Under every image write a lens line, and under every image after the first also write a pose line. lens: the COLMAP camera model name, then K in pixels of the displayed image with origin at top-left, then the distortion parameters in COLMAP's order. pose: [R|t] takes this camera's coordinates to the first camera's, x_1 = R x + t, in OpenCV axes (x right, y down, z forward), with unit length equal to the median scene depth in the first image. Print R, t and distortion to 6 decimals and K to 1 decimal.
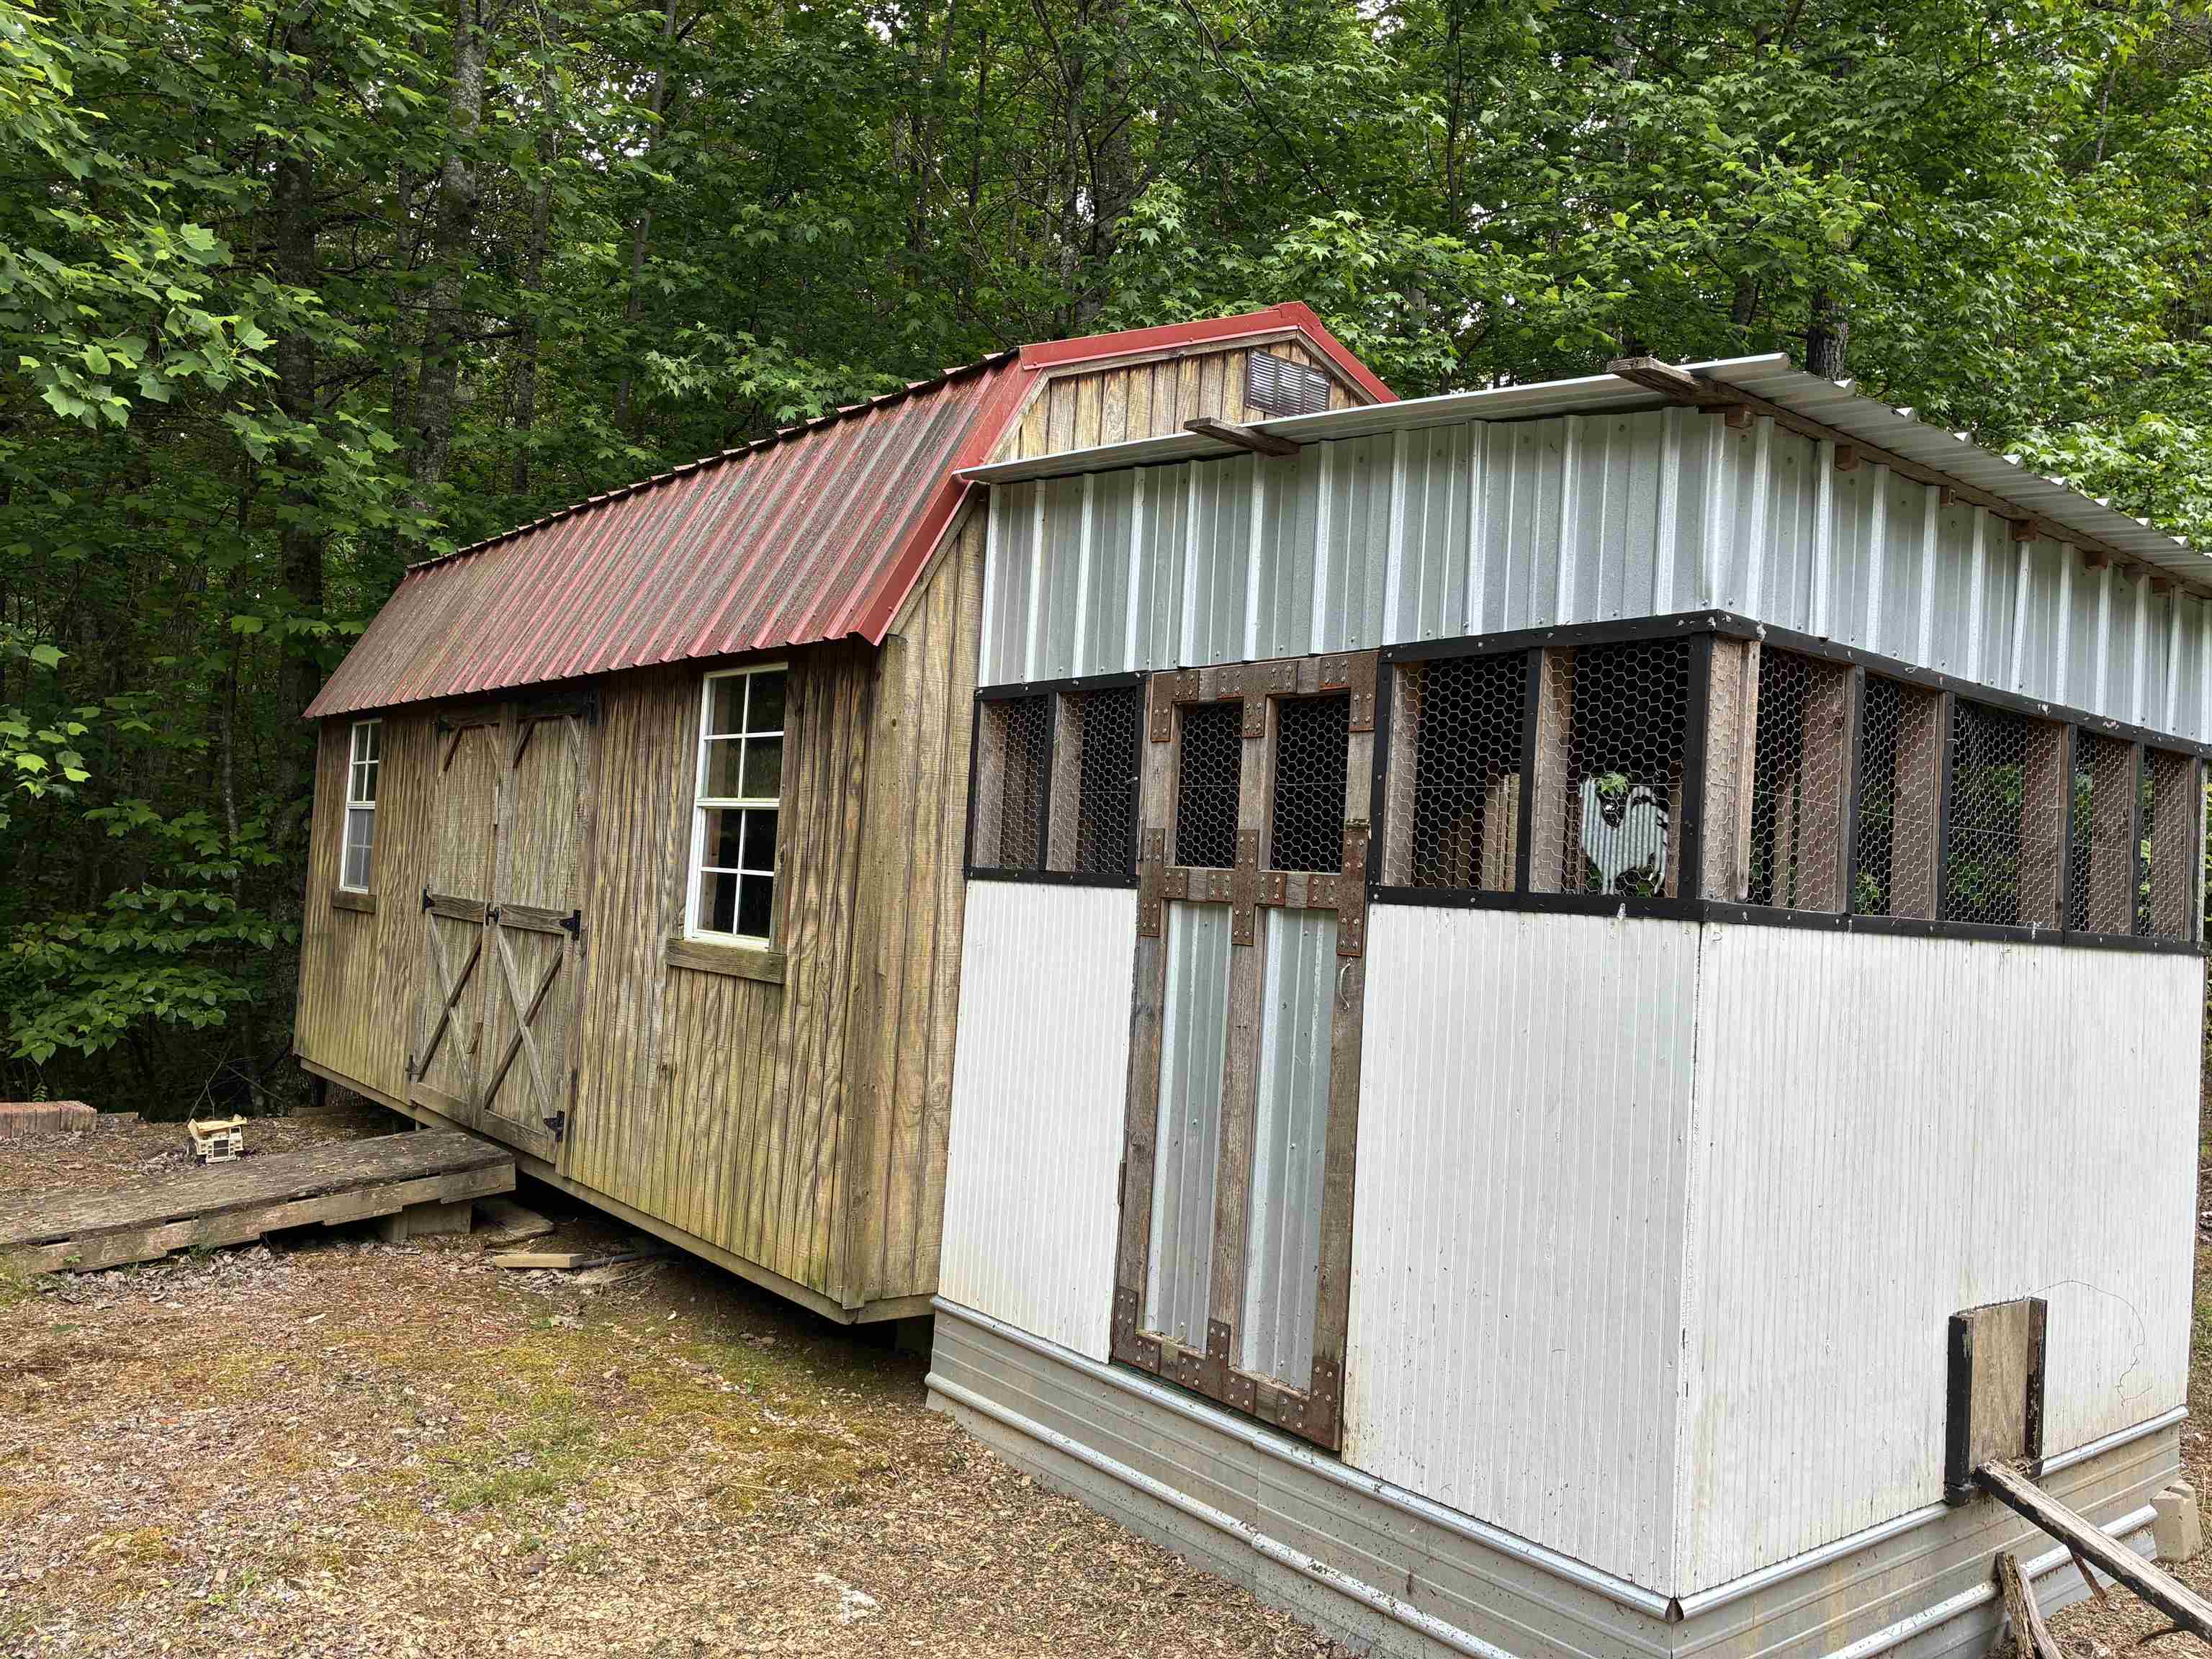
lens RADIAL K [[1671.0, 0, 1131.9], [0, 1671.0, 824.1], [0, 0, 1]] dist [0.020163, -0.008809]
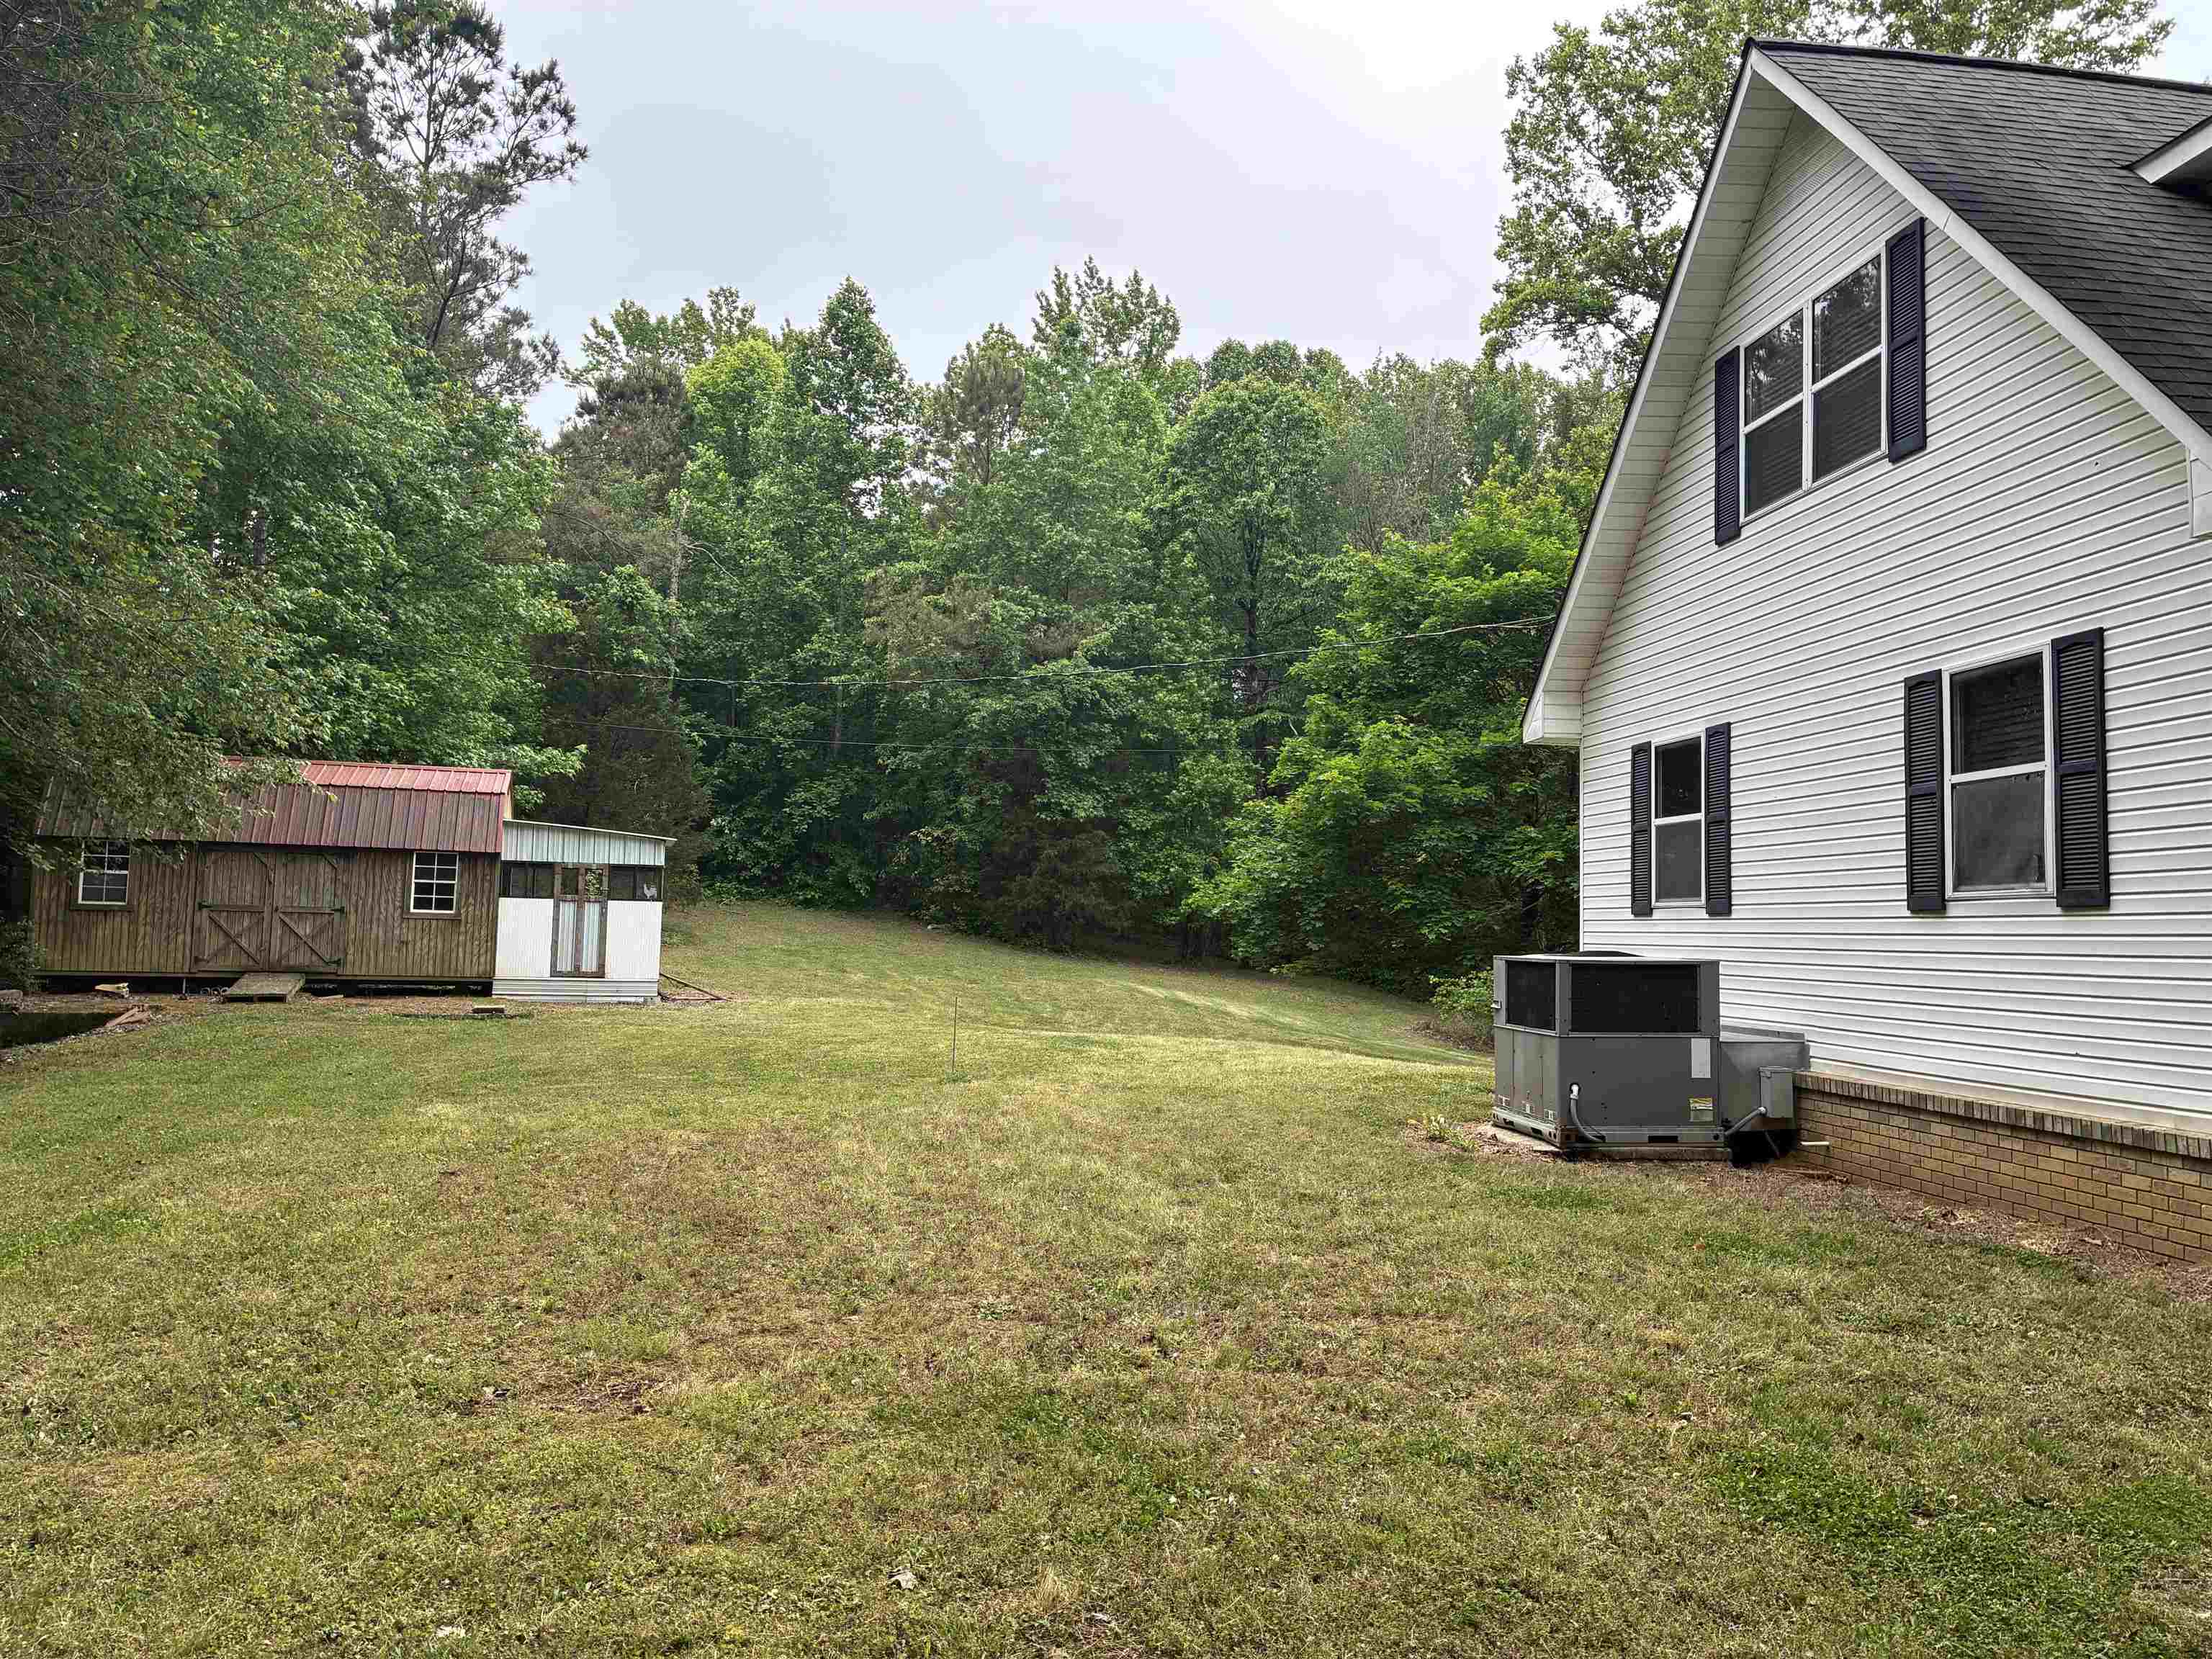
lens RADIAL K [[1671.0, 0, 1131.9], [0, 1671.0, 824.1], [0, 0, 1]] dist [0.020163, -0.008809]
pose [[0.521718, 0.013269, 0.853015, -4.110740], [-0.028533, 0.999591, 0.001902, -0.309373], [-0.852641, -0.025331, 0.521883, -3.981236]]
